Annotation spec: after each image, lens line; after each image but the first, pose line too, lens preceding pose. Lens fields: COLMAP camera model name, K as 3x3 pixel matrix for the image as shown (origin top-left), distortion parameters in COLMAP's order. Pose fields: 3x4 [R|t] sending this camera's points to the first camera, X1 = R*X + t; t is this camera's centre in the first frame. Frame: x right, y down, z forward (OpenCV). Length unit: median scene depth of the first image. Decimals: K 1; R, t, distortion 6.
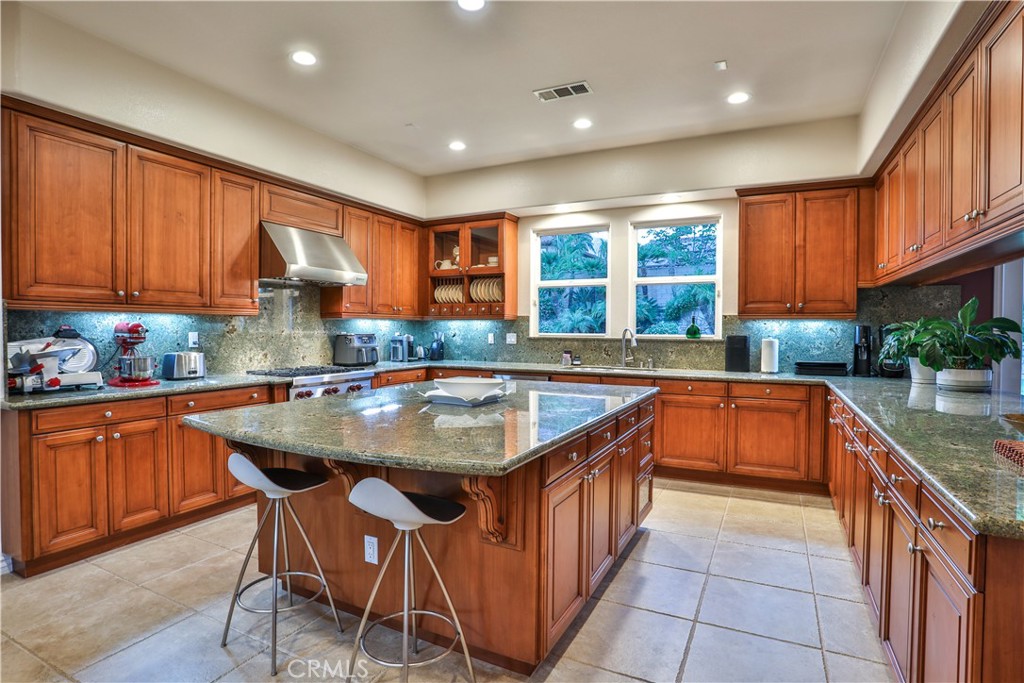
lens RADIAL K [[522.6, 0, 515.4], [0, 522.6, 338.8], [0, 0, 1]] dist [-0.053243, 0.018796]
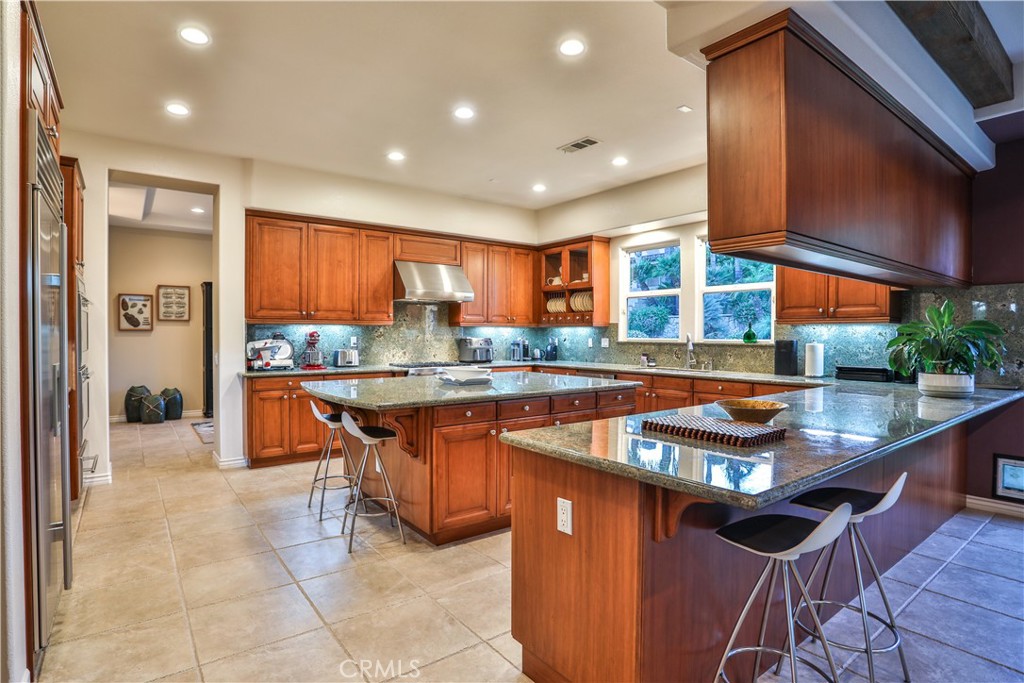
lens RADIAL K [[522.6, 0, 515.1], [0, 522.6, 340.3], [0, 0, 1]] dist [-0.053243, 0.018796]
pose [[0.903424, 0.002657, -0.428740, 0.381587], [-0.006673, 0.999947, -0.007864, 0.005735], [0.428697, 0.009966, 0.903394, -0.157506]]
